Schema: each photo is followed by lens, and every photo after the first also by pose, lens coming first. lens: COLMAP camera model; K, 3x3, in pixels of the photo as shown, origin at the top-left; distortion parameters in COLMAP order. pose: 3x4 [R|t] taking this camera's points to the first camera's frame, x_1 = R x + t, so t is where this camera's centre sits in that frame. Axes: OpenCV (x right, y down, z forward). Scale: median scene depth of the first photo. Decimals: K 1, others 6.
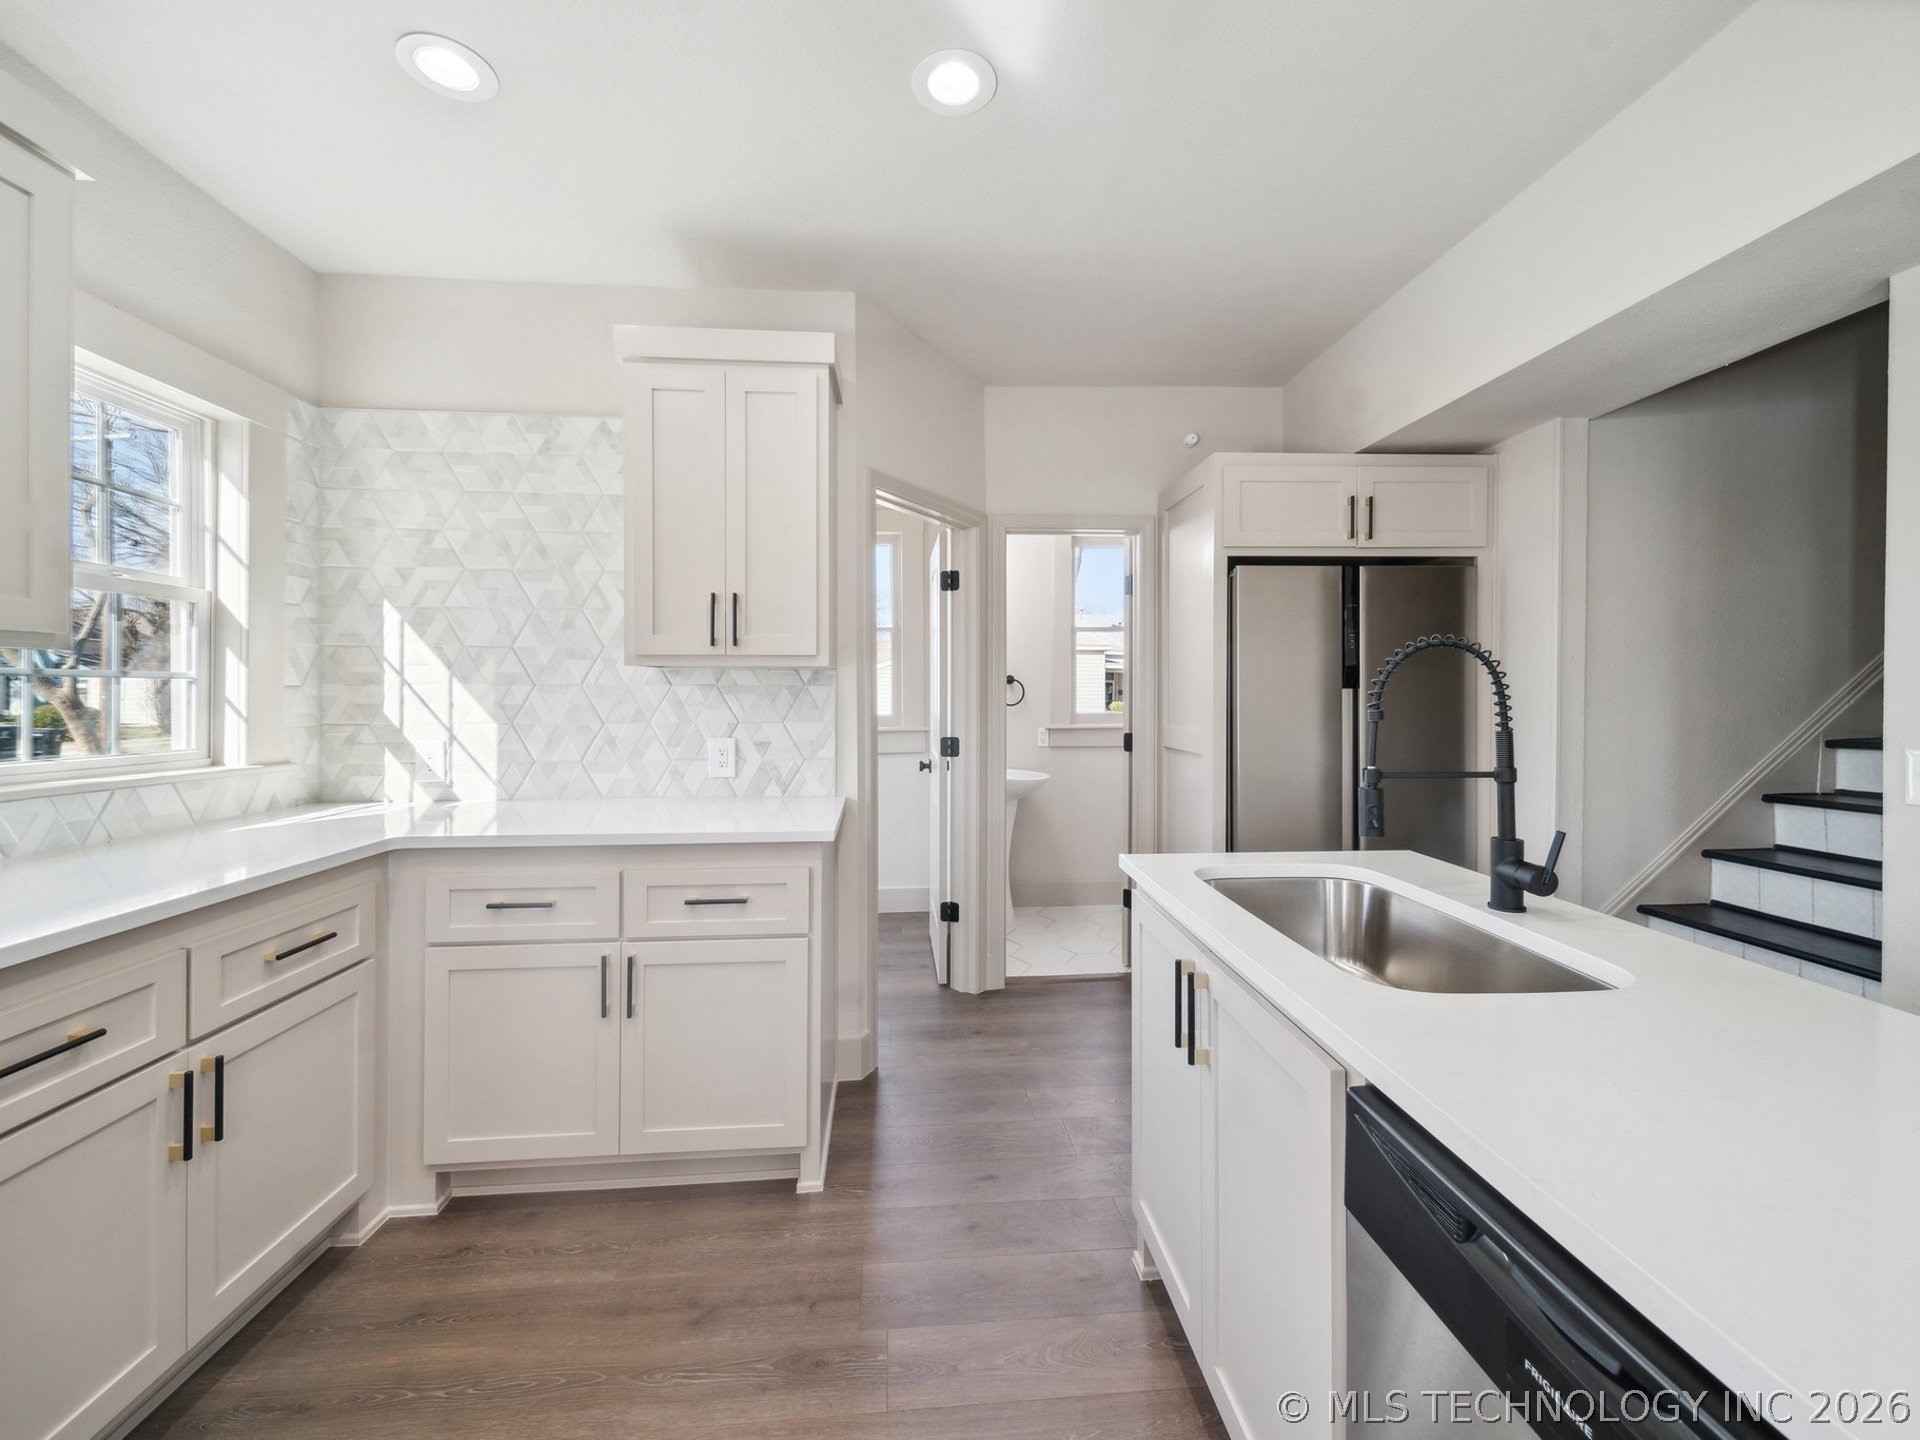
lens RADIAL K [[794.5, 0, 956.7], [0, 794.5, 695.9], [0, 0, 1]] dist [0.011235, -0.000163]
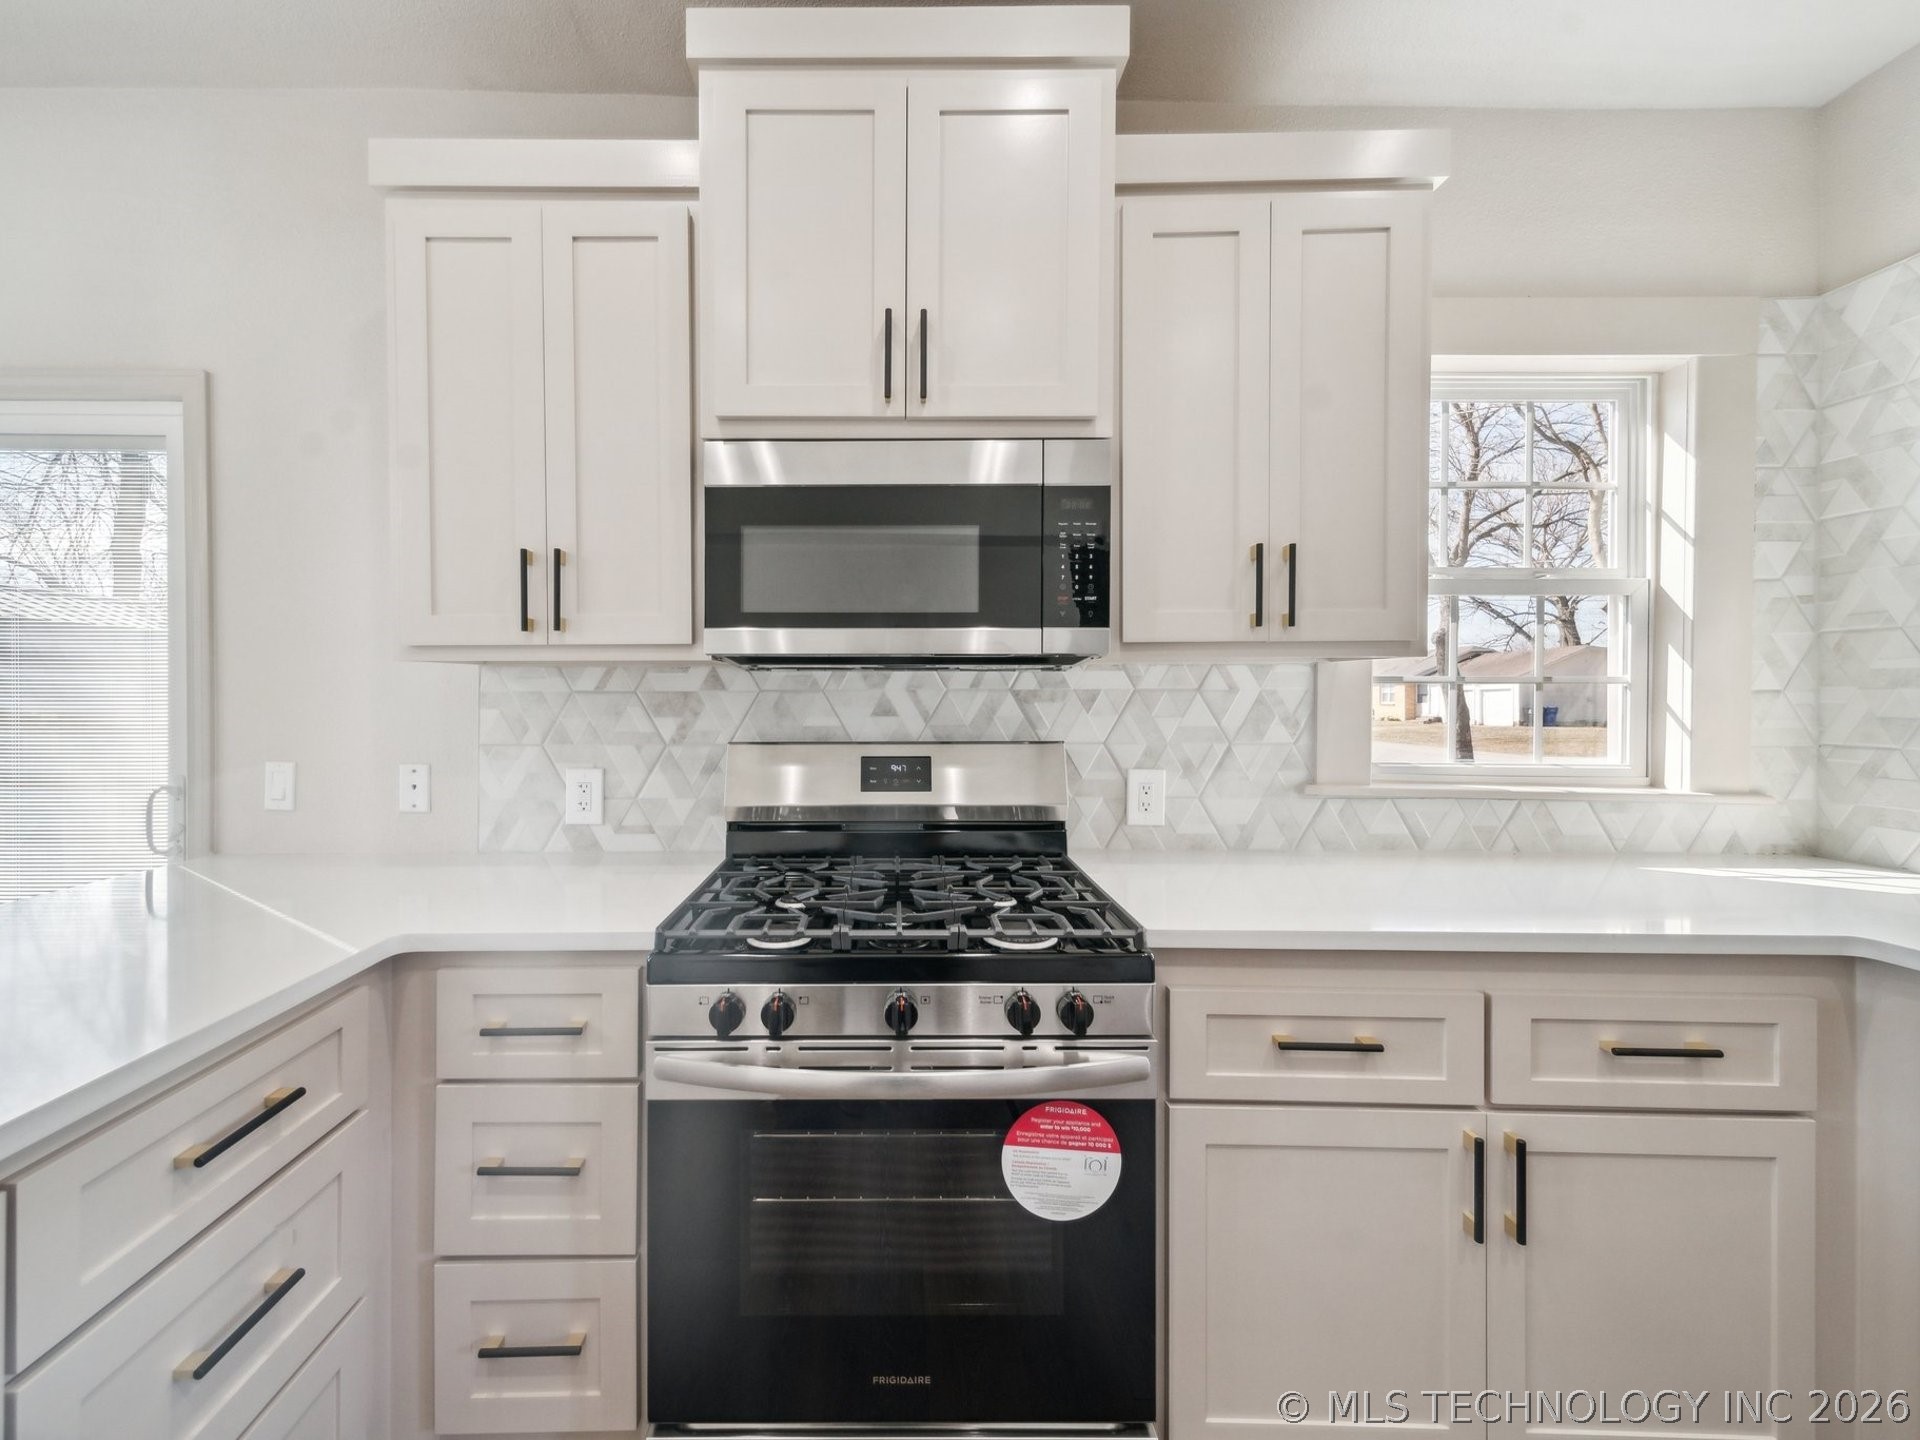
lens RADIAL K [[791.0, 0, 893.9], [0, 791.0, 697.3], [0, 0, 1]] dist [0.007968, -0.000218]
pose [[-0.077342, -0.004207, -0.996996, -0.031149], [-0.006000, 0.999975, -0.003754, 0.001237], [0.996987, 0.005691, -0.077365, 0.241625]]
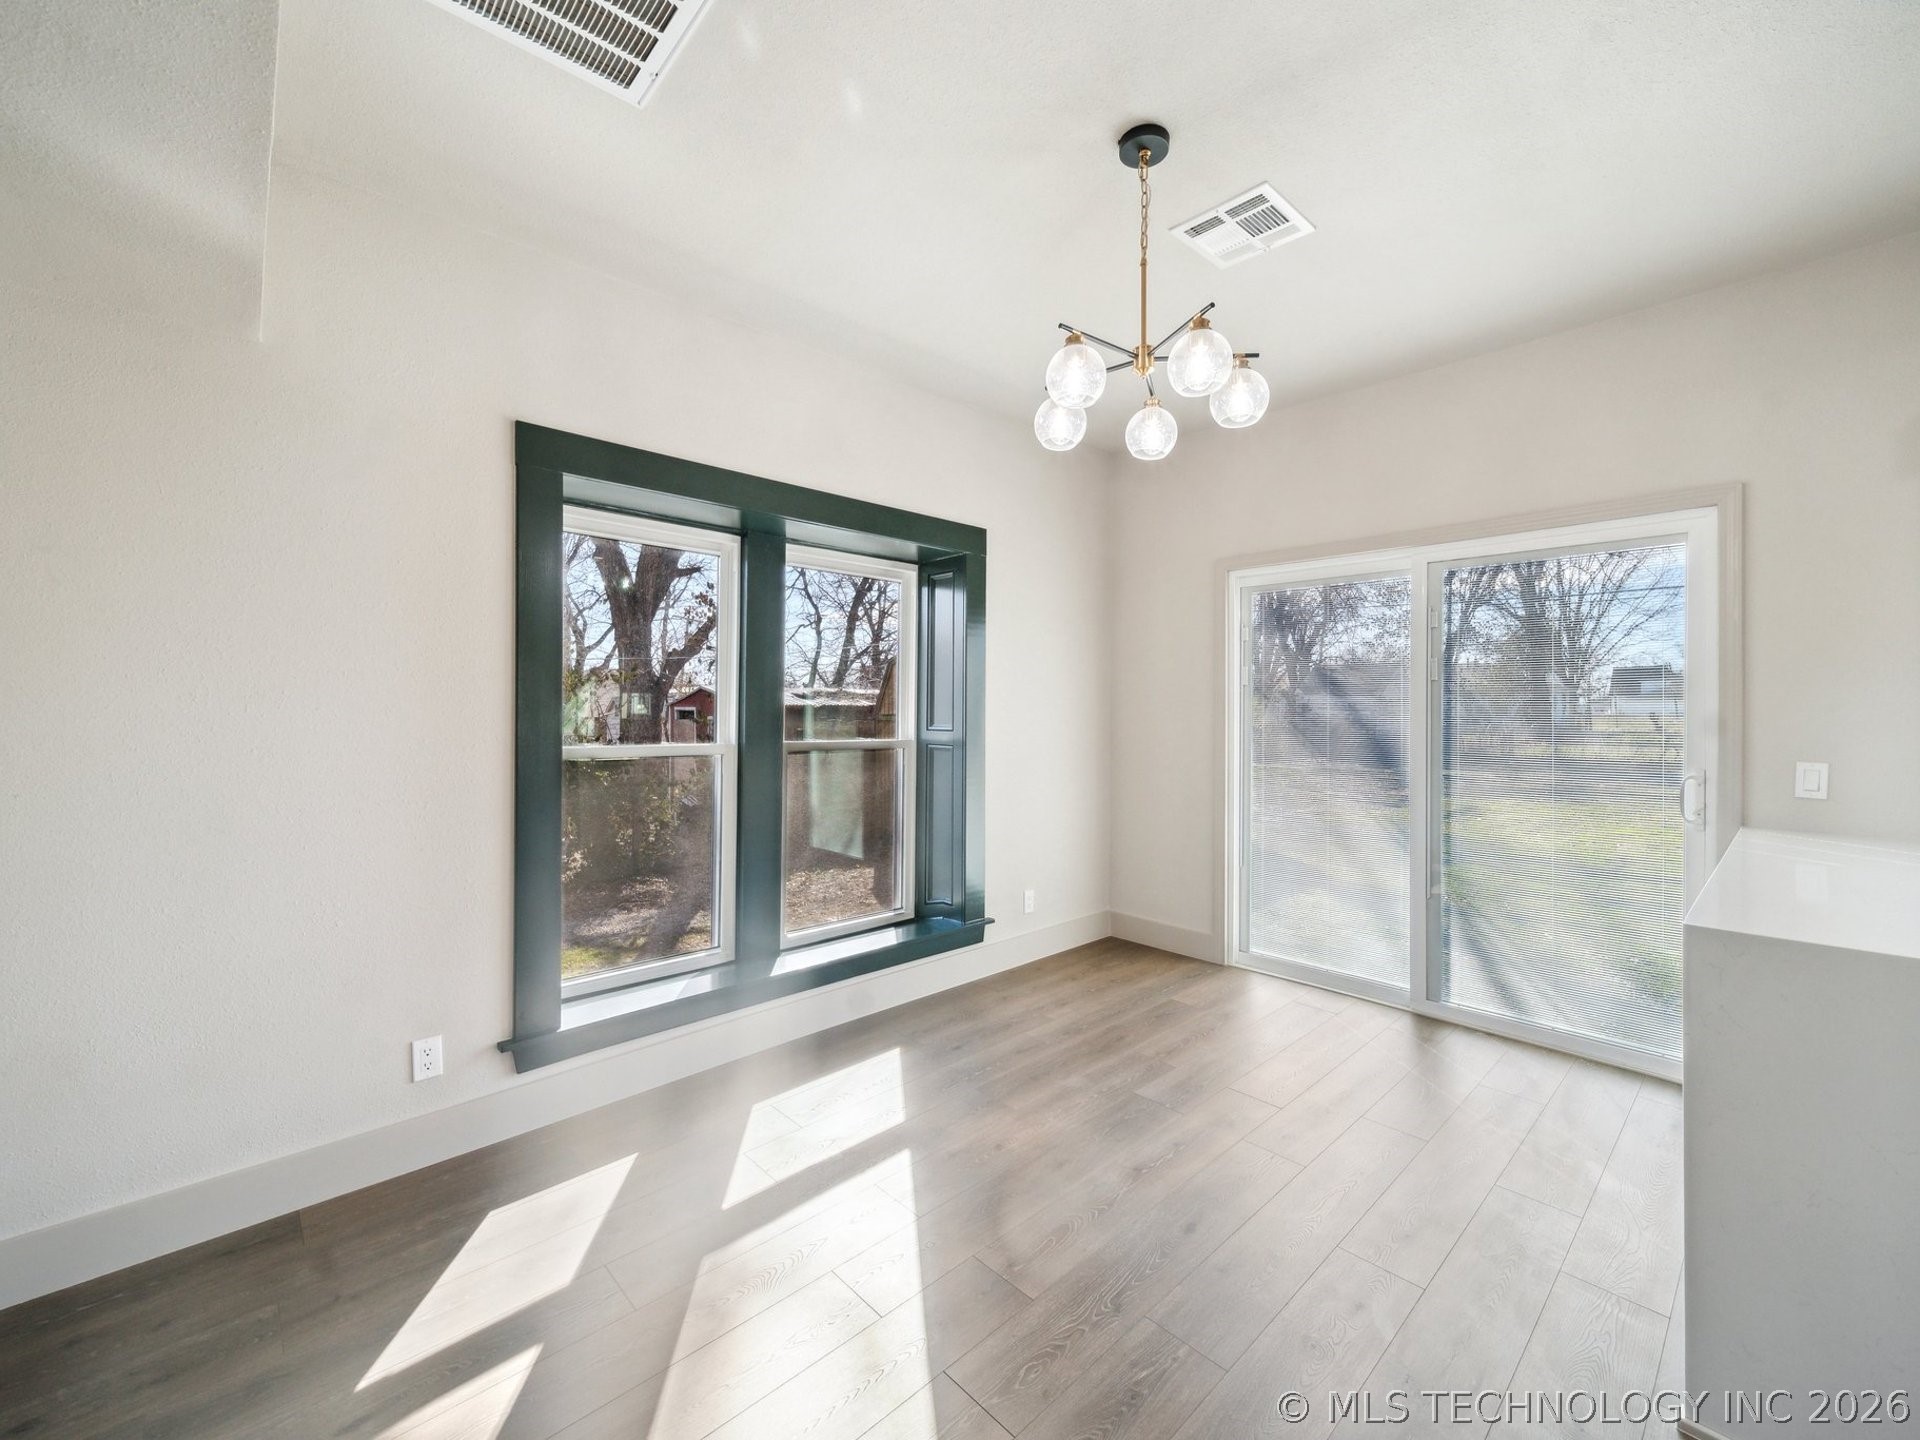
lens RADIAL K [[755.8, 0, 917.6], [0, 755.8, 711.6], [0, 0, 1]] dist [0.010216, 0.000165]
pose [[-0.793989, 0.001793, -0.607929, 0.712009], [-0.001041, 0.999990, 0.004309, -0.002582], [0.607931, 0.004054, -0.793980, -0.294826]]
